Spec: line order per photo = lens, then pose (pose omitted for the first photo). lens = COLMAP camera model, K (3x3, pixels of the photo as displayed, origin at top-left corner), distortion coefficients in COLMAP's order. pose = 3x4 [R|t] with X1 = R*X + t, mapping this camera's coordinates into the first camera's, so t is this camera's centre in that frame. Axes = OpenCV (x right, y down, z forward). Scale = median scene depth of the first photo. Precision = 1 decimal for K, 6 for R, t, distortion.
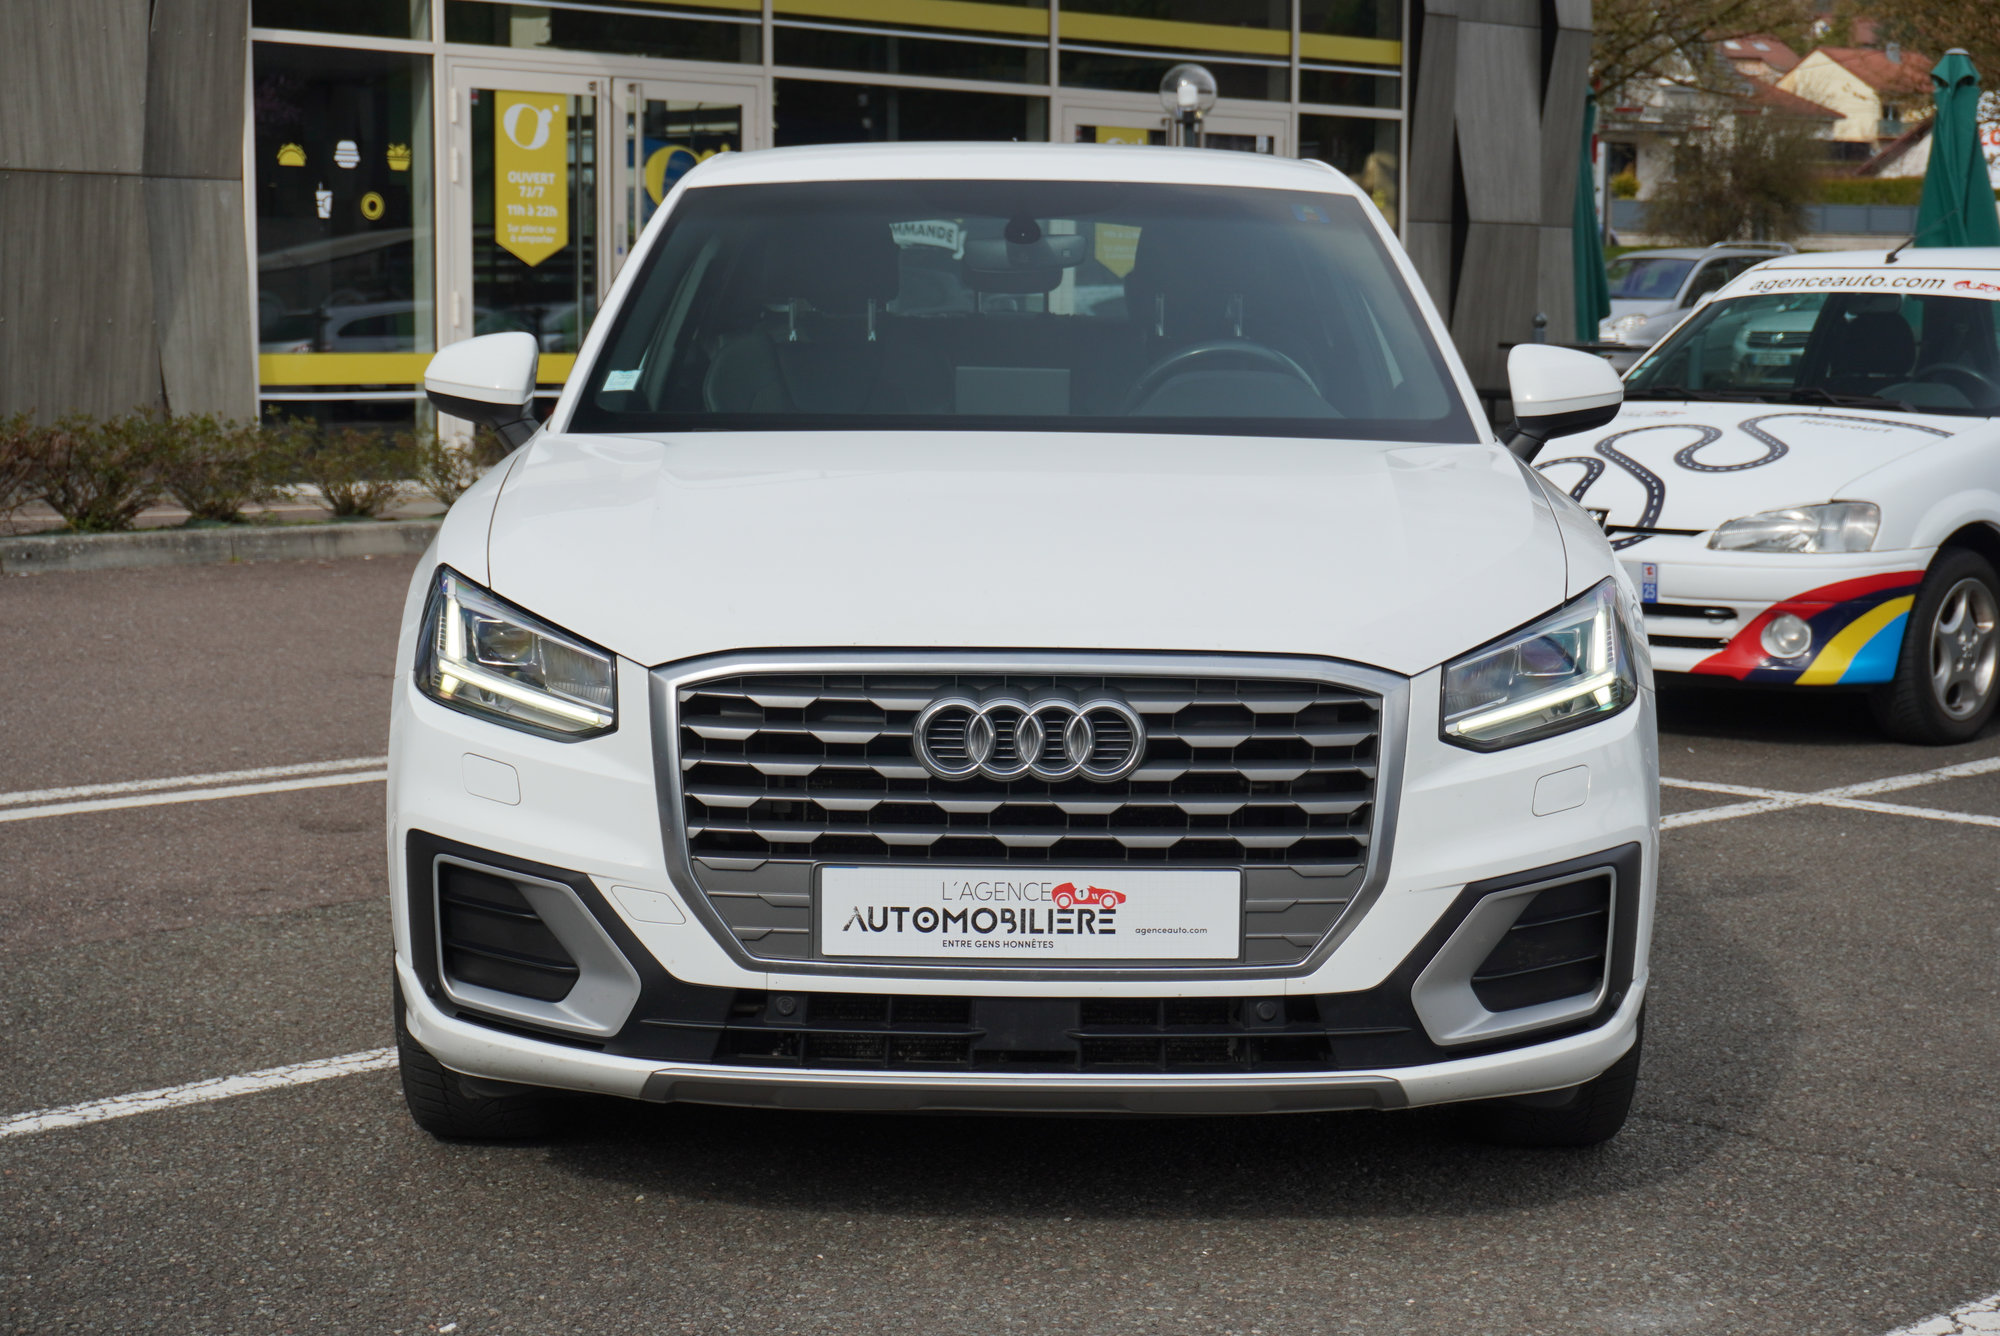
lens RADIAL K [[3478.9, 0, 1005.1], [0, 3478.9, 663.7], [0, 0, 1]] dist [0.037313, 0.000000]
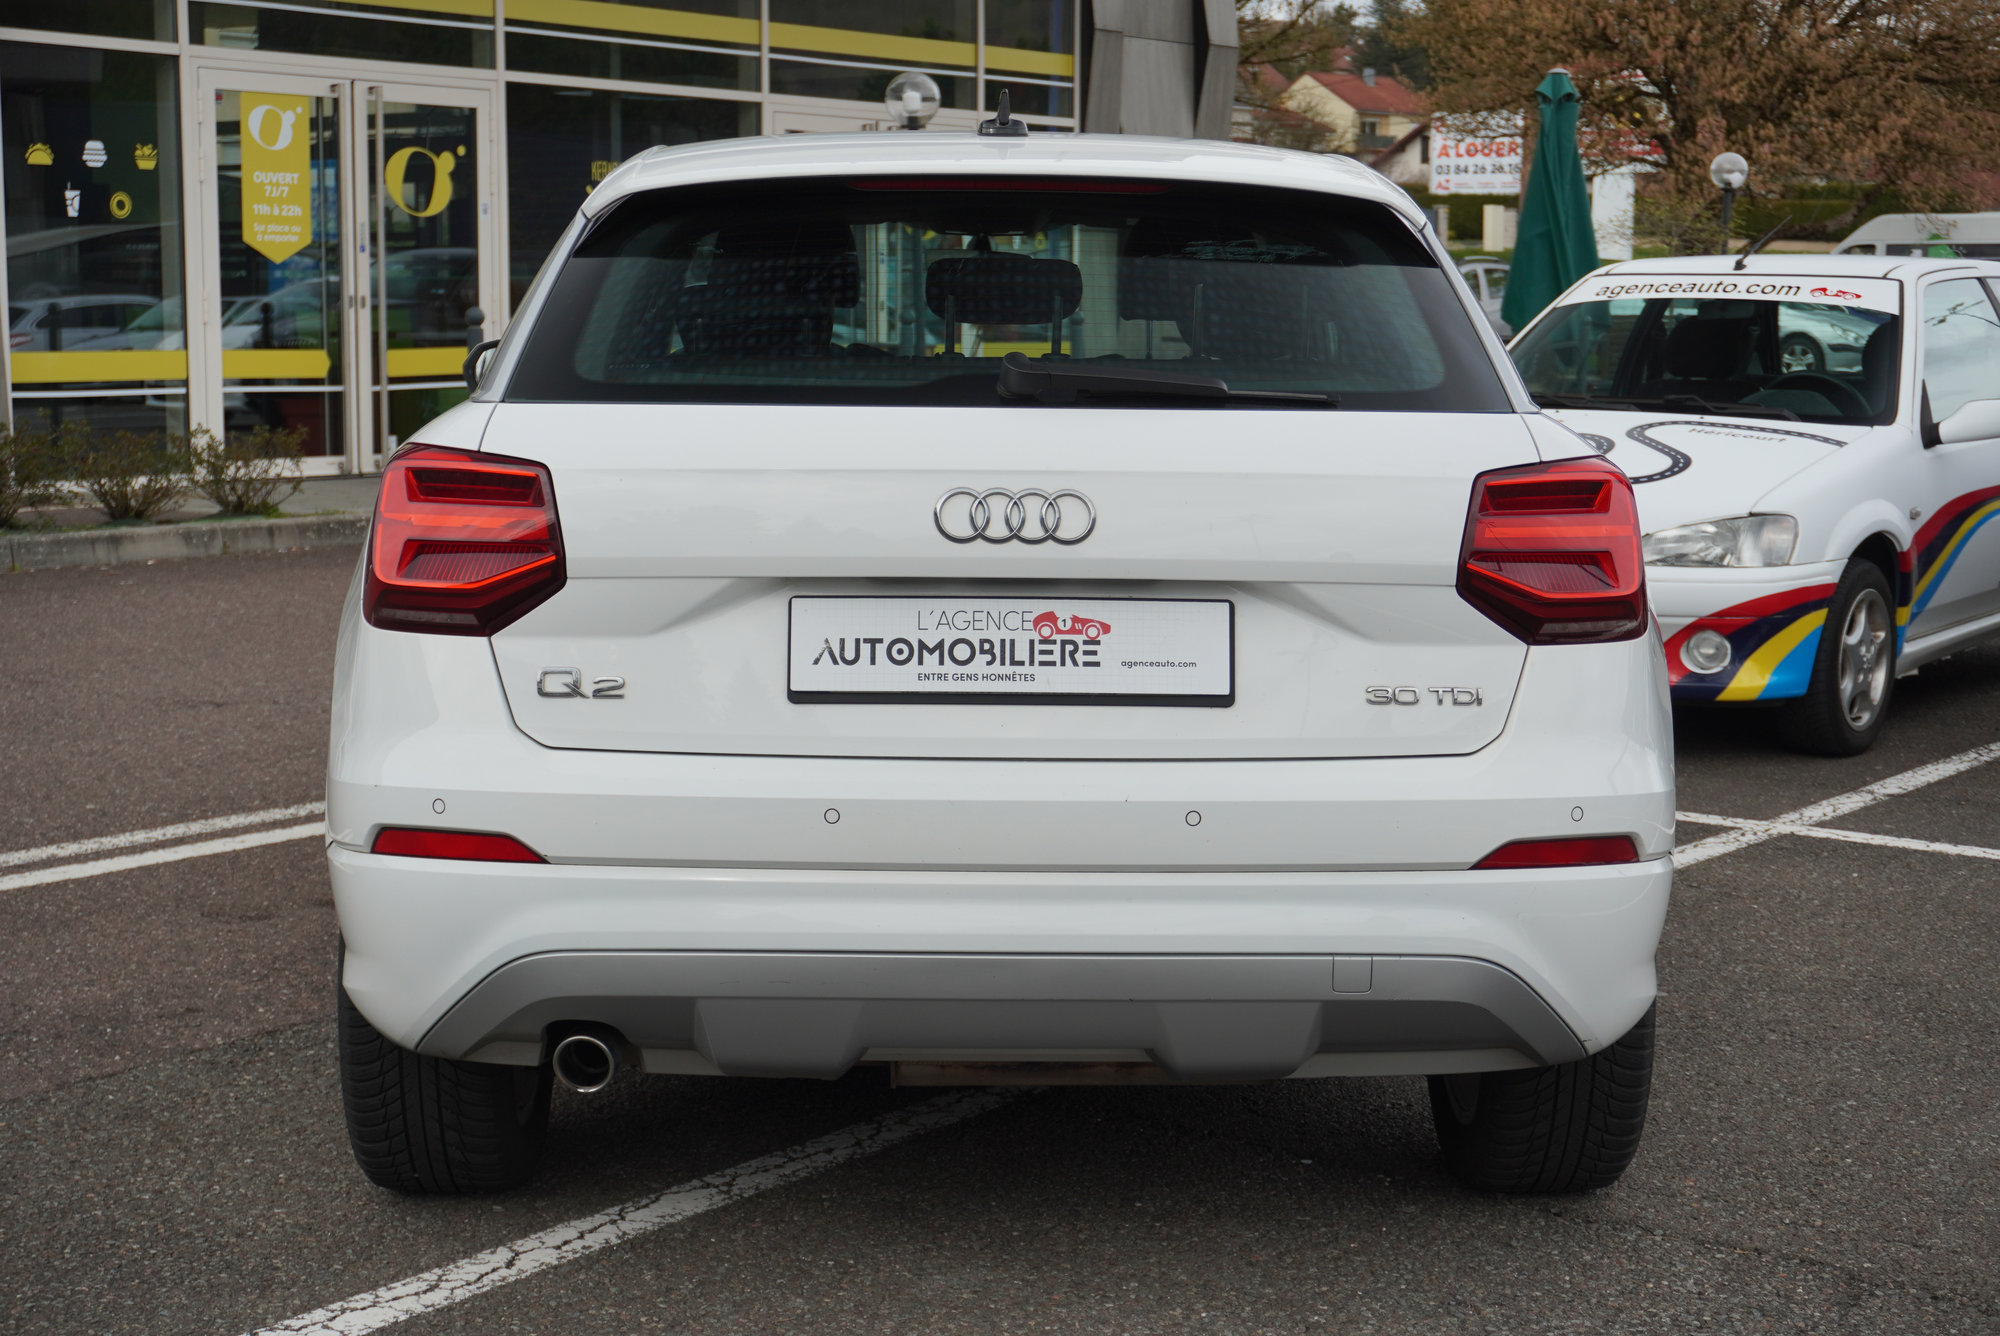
lens RADIAL K [[3003.9, 0, 1004.1], [0, 3003.9, 670.1], [0, 0, 1]] dist [0.012104, 0.000000]
pose [[0.991176, -0.017118, 0.131443, -0.047725], [0.014091, 0.999614, 0.023923, -0.014627], [-0.131802, -0.021860, 0.991035, 0.104402]]
